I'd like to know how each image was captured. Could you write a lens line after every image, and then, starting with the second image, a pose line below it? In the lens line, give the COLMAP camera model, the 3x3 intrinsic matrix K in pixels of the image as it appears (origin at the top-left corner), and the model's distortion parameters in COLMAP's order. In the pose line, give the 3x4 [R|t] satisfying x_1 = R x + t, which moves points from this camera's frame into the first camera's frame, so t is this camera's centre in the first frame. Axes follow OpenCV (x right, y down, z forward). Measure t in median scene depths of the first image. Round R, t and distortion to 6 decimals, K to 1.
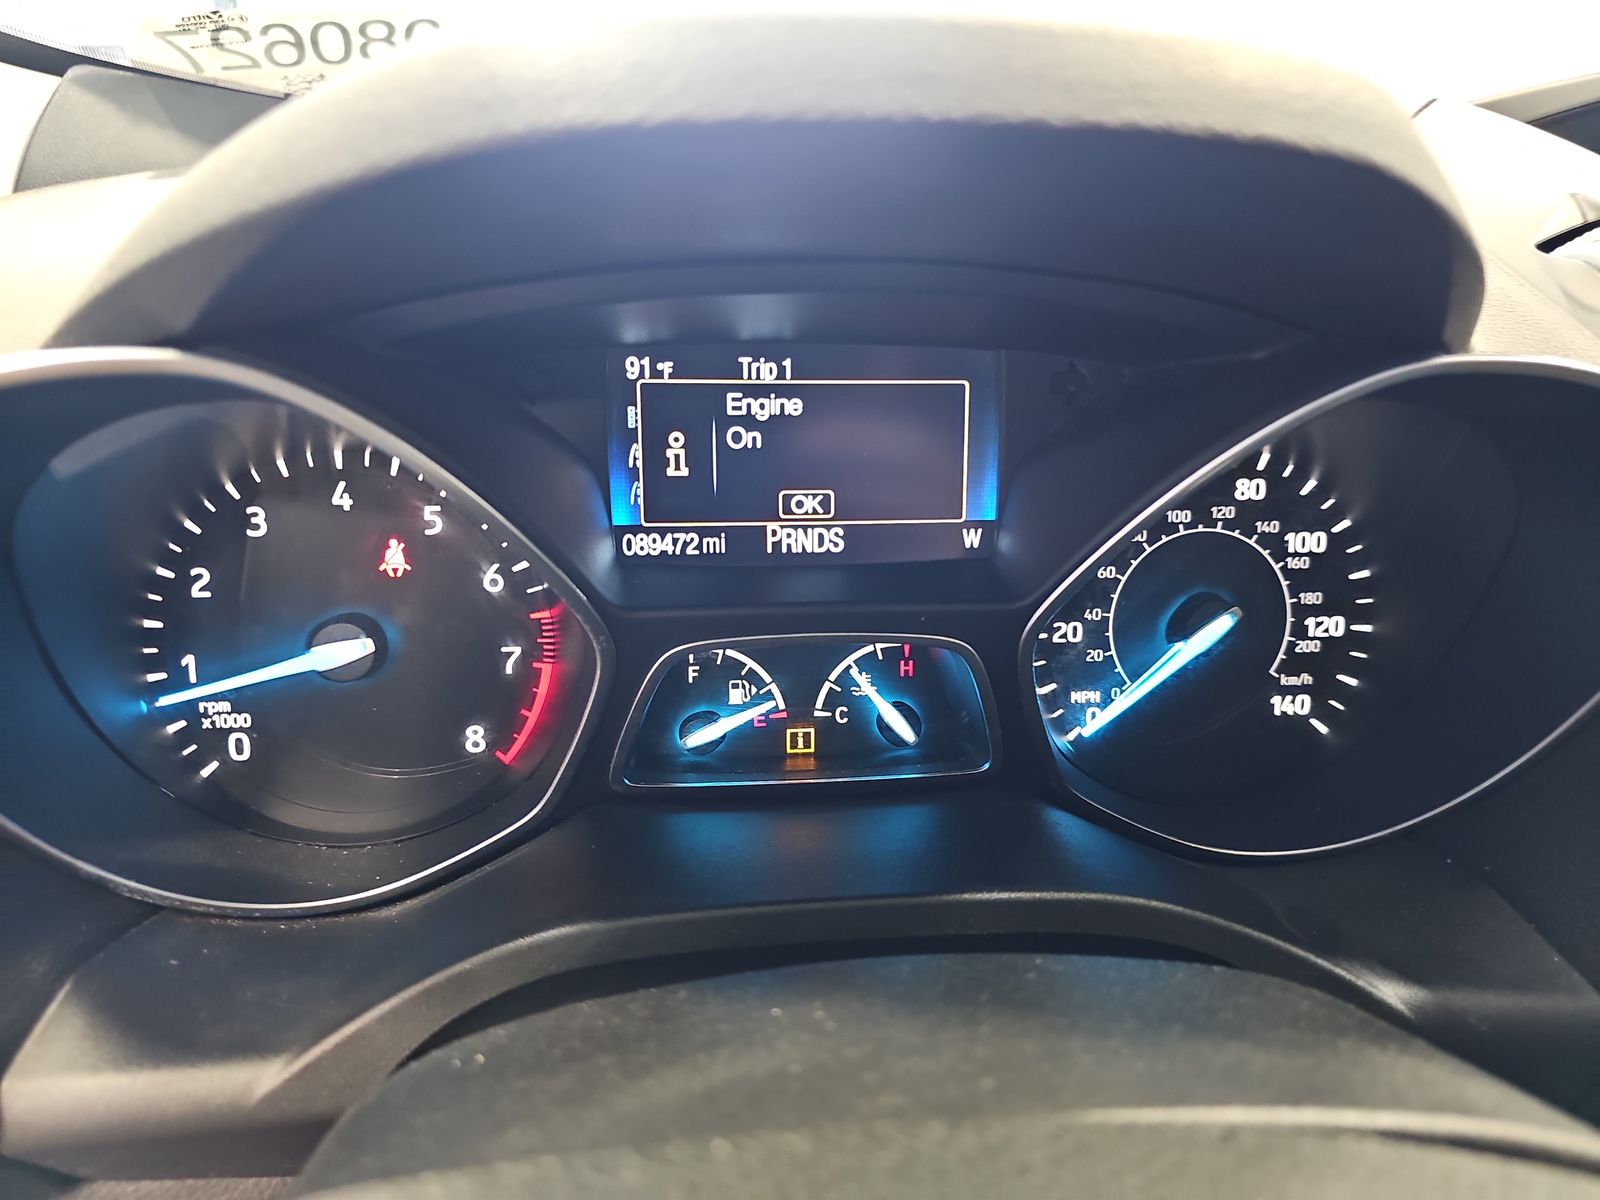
lens RADIAL K [[1064.5, 0, 800.0], [0, 1064.5, 600.0], [0, 0, 1]] dist [0.026484, -0.033676]
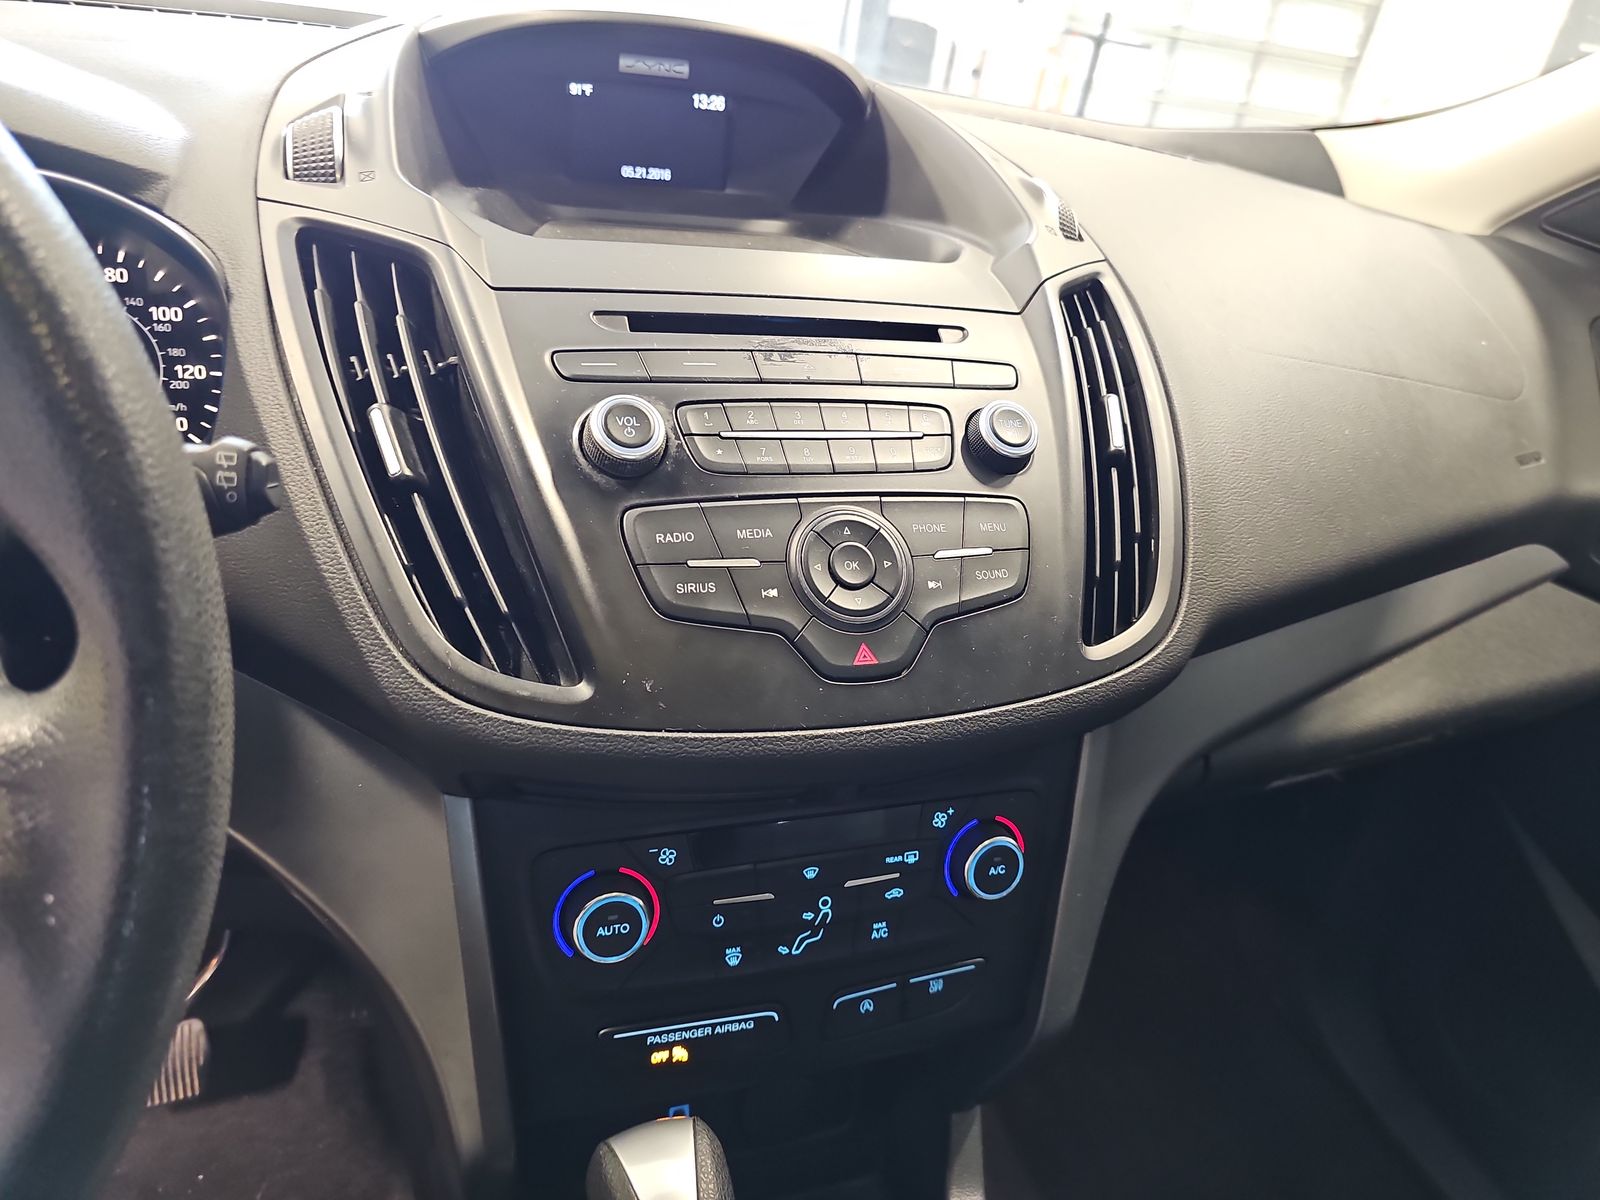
lens RADIAL K [[1064.5, 0, 800.0], [0, 1064.5, 600.0], [0, 0, 1]] dist [0.026484, -0.033676]
pose [[0.975167, -0.007791, 0.221332, 1.040130], [-0.009189, 0.997097, 0.075584, 0.235182], [-0.221278, -0.075740, 0.972265, -0.732234]]
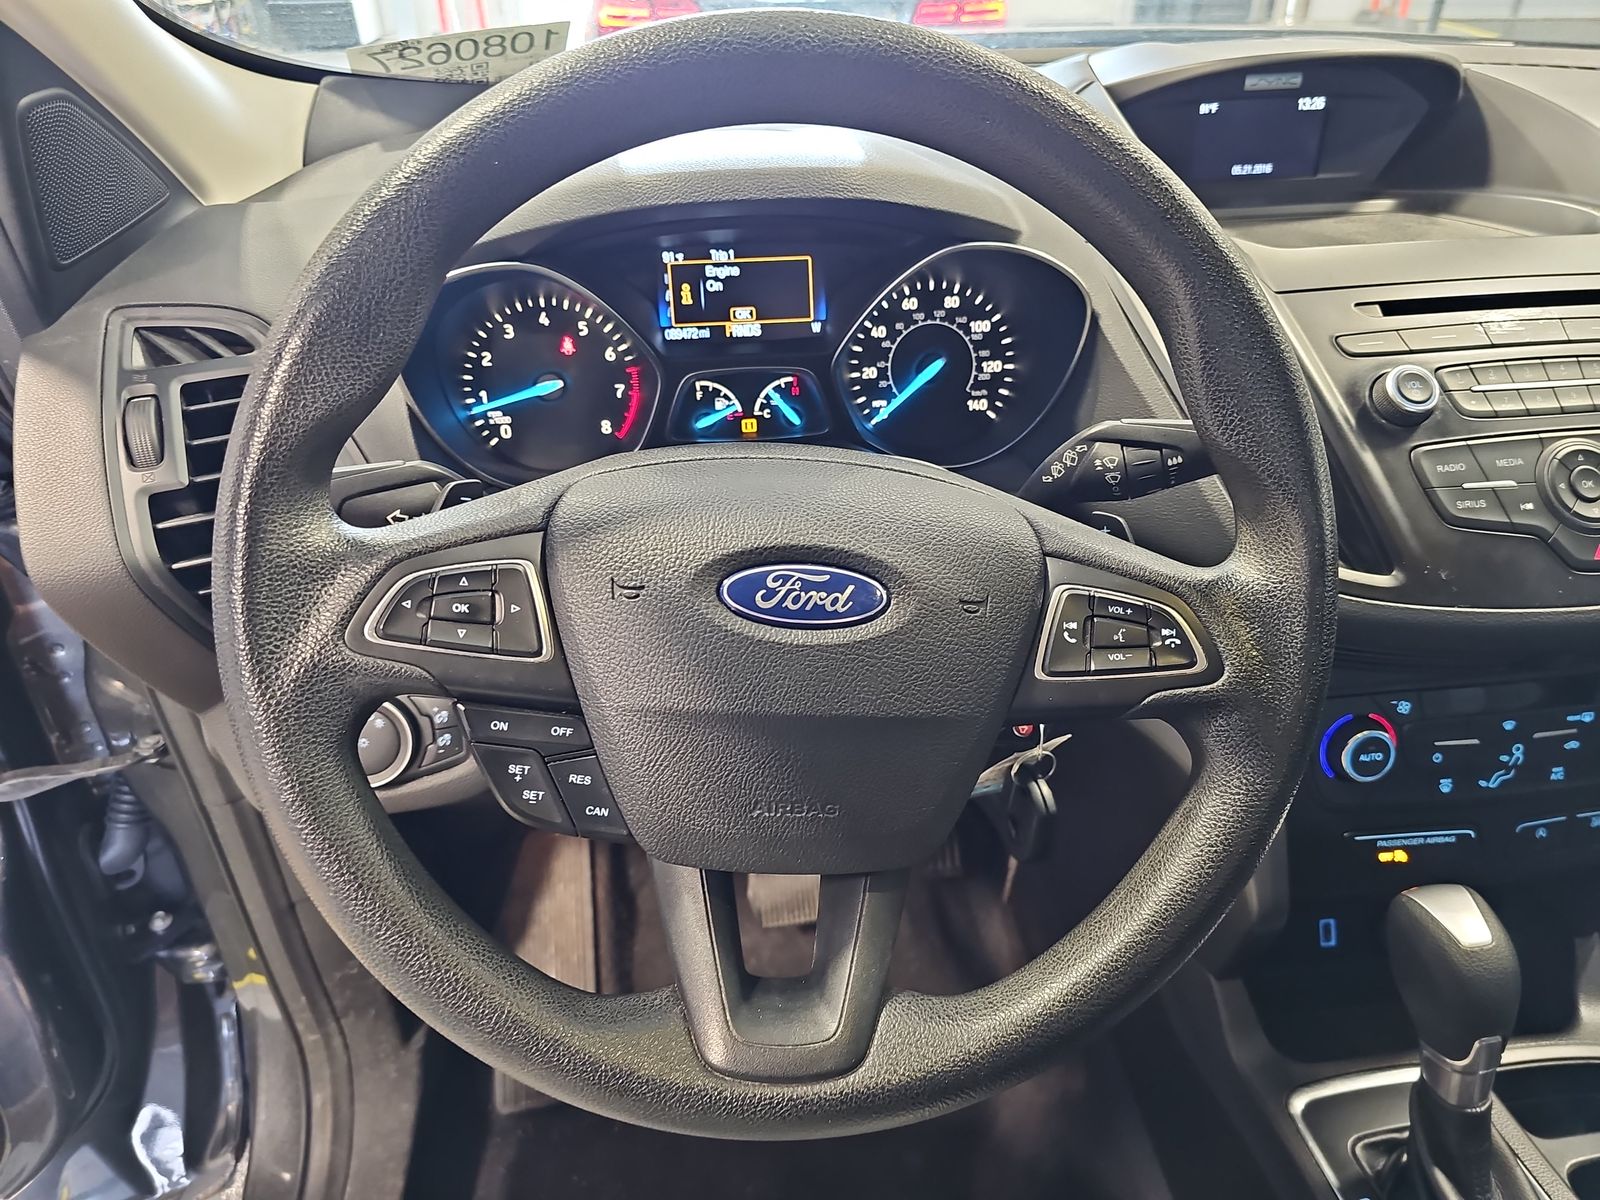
lens RADIAL K [[1064.5, 0, 800.0], [0, 1064.5, 600.0], [0, 0, 1]] dist [0.026484, -0.033676]
pose [[0.999014, -0.029814, -0.032881, 0.169017], [0.033671, 0.991739, 0.123774, 0.220289], [0.028920, -0.124759, 0.991765, -1.246683]]
